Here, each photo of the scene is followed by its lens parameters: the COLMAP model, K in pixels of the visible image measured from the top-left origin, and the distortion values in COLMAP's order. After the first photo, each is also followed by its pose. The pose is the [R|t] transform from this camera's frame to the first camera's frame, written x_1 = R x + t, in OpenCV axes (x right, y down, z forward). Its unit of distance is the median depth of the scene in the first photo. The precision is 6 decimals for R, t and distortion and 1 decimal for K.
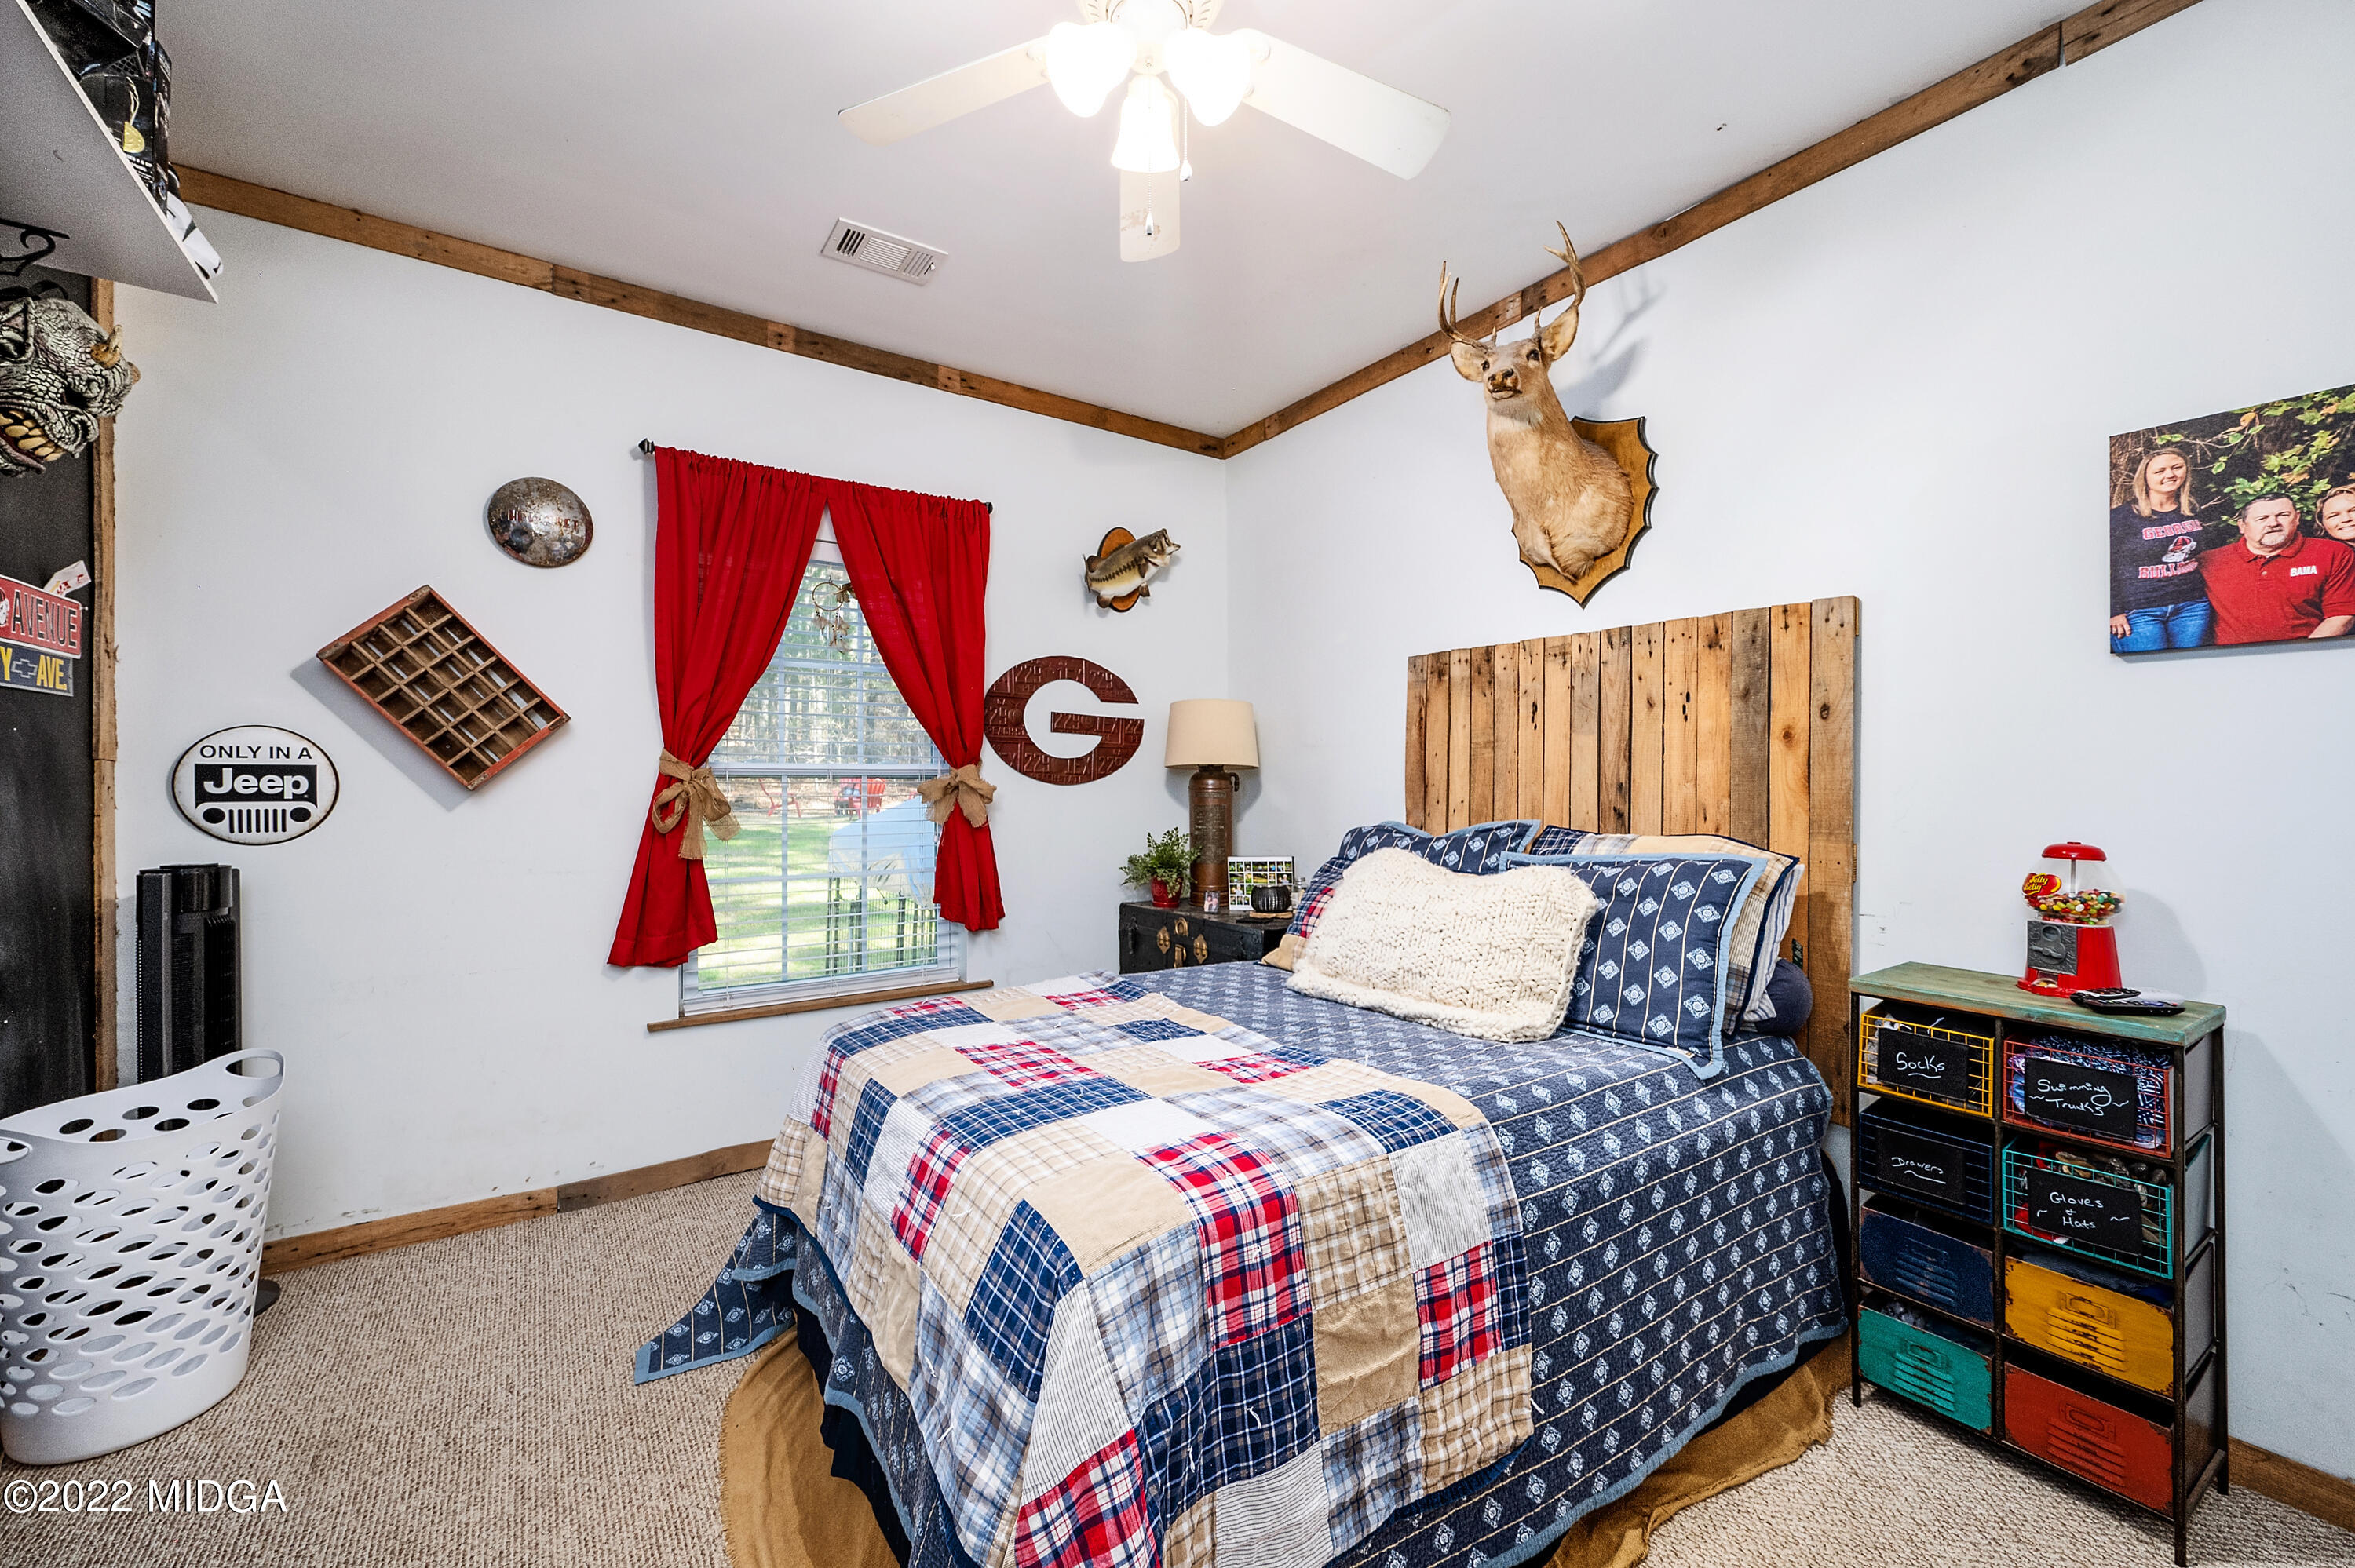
lens RADIAL K [[954.5, 0, 1177.4], [0, 954.5, 781.1], [0, 0, 1]] dist [0.000068, 0.000052]
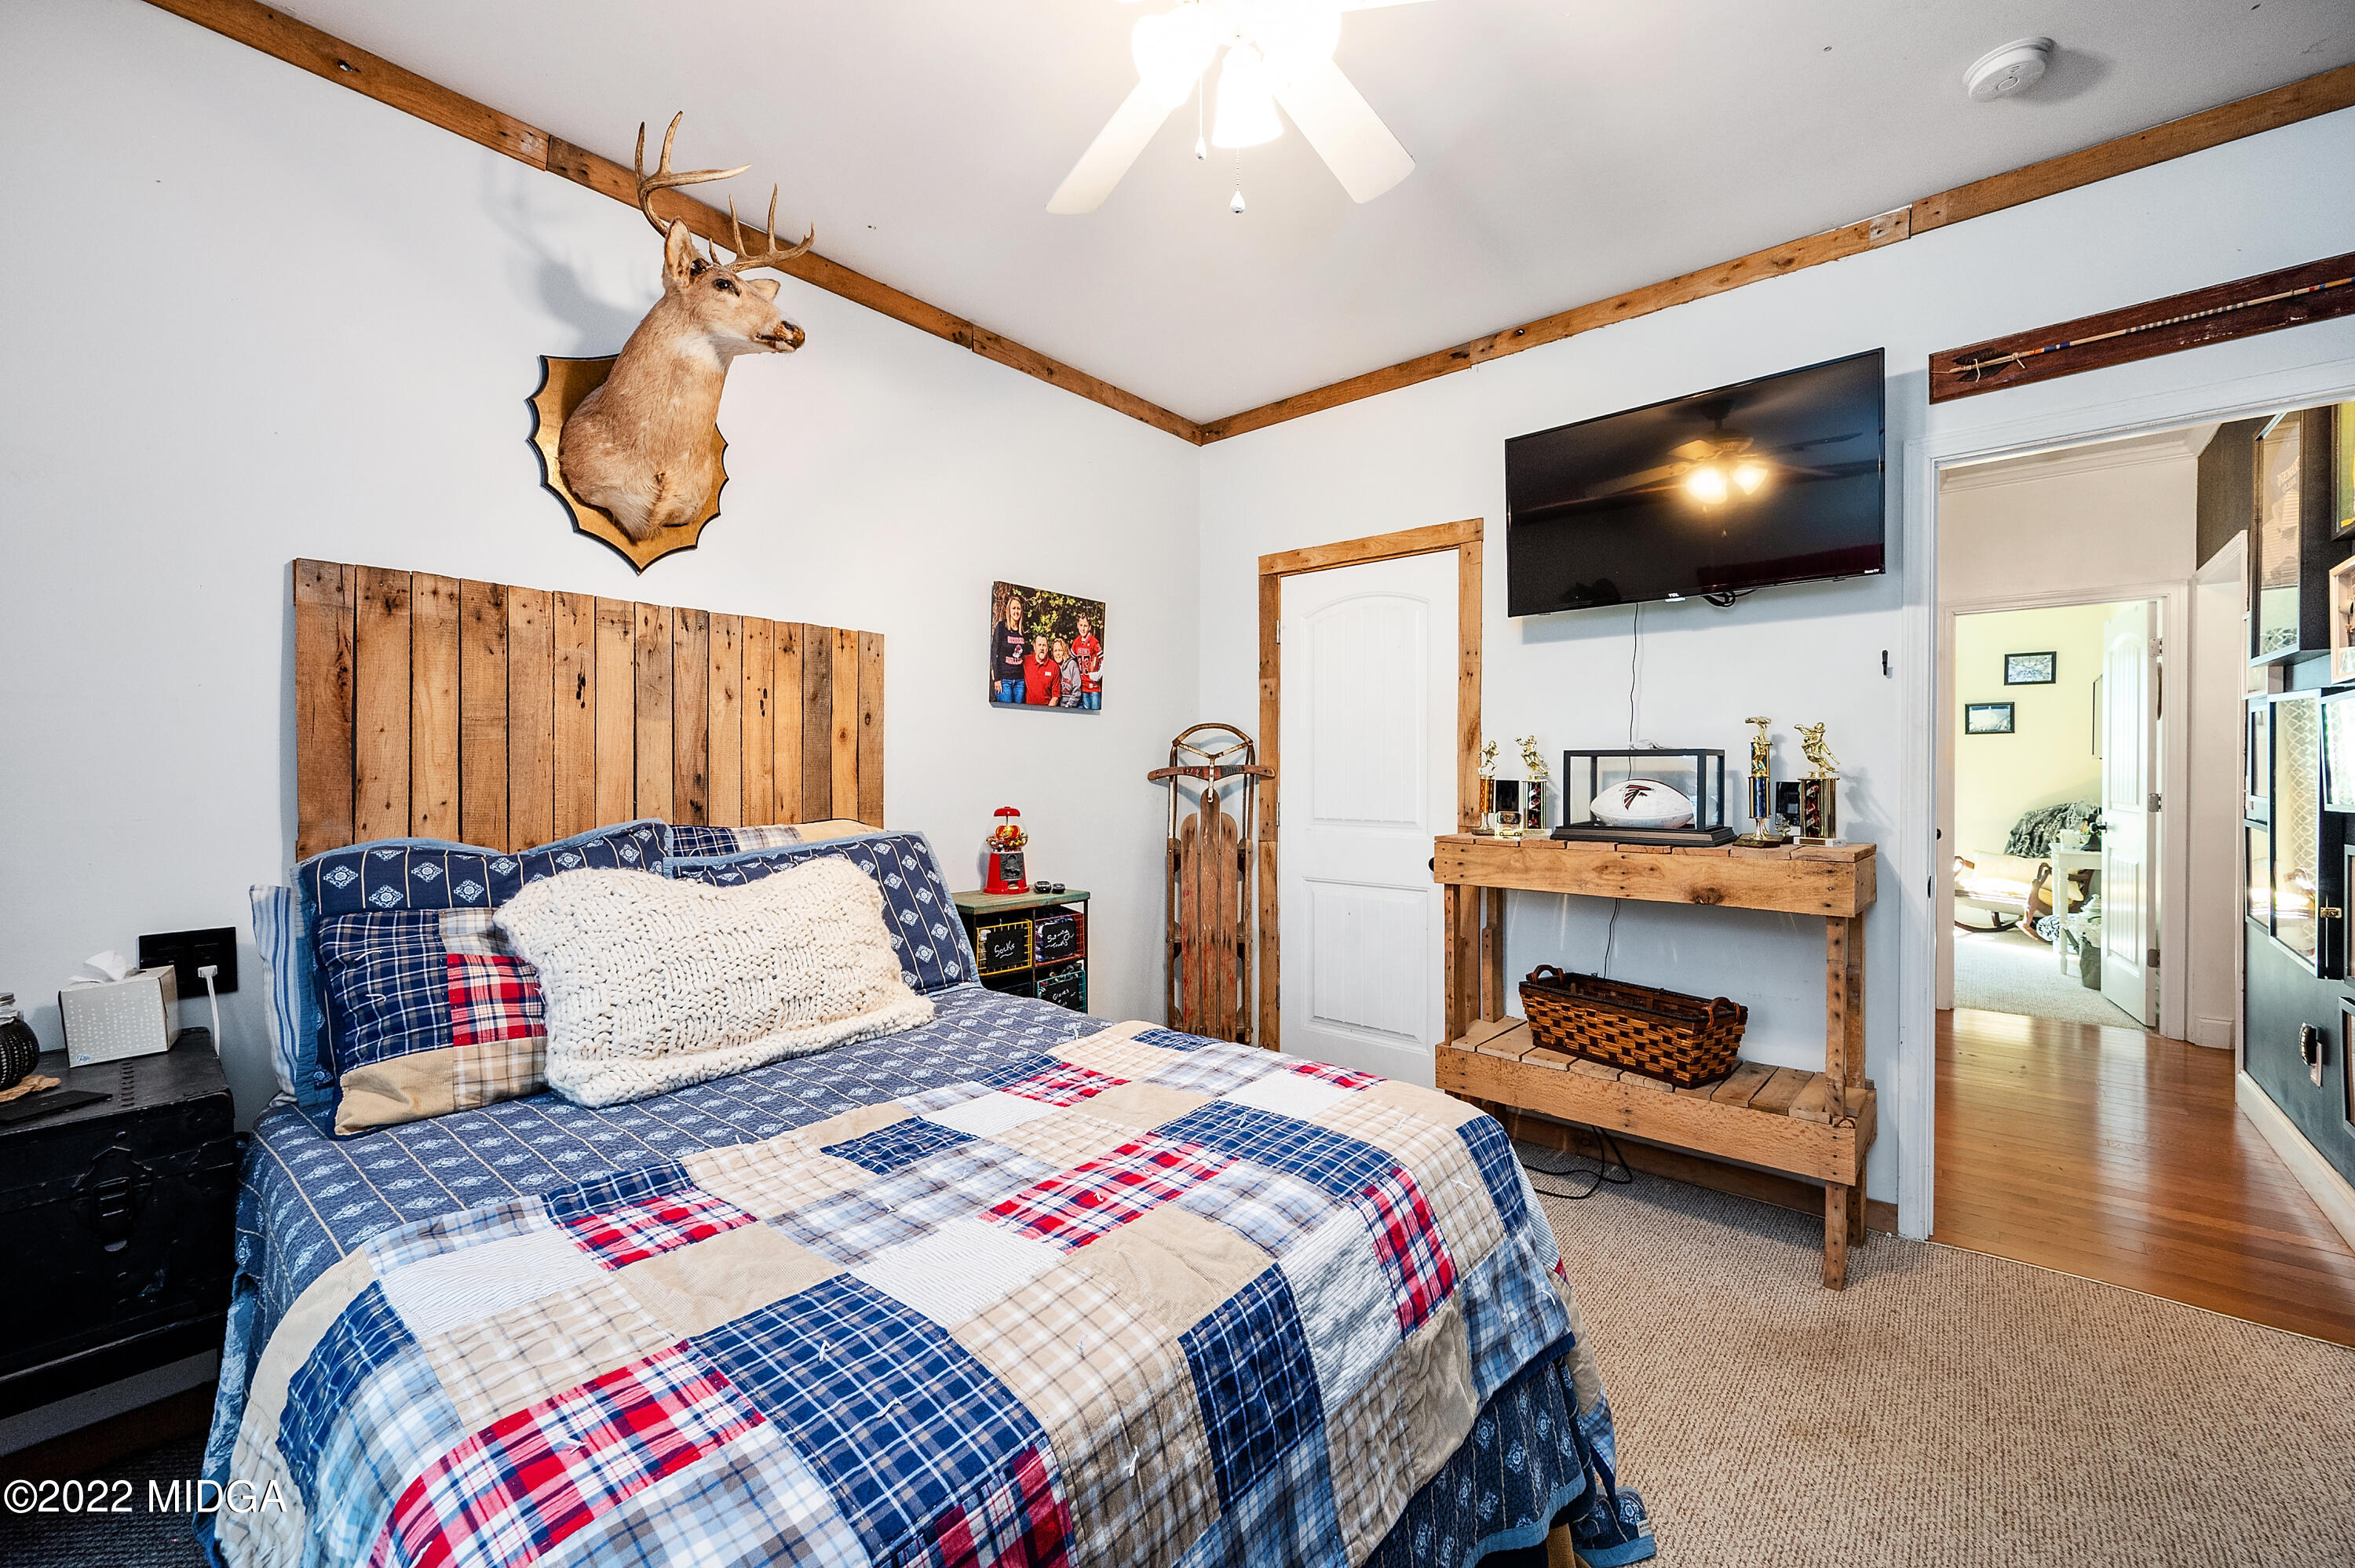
lens RADIAL K [[954.5, 0, 1177.4], [0, 954.5, 781.1], [0, 0, 1]] dist [0.000068, 0.000052]
pose [[-0.282248, -0.009468, 0.959295, -0.667962], [-0.000019, 0.999951, 0.009864, -0.000914], [-0.959341, 0.002766, -0.282235, 0.933202]]
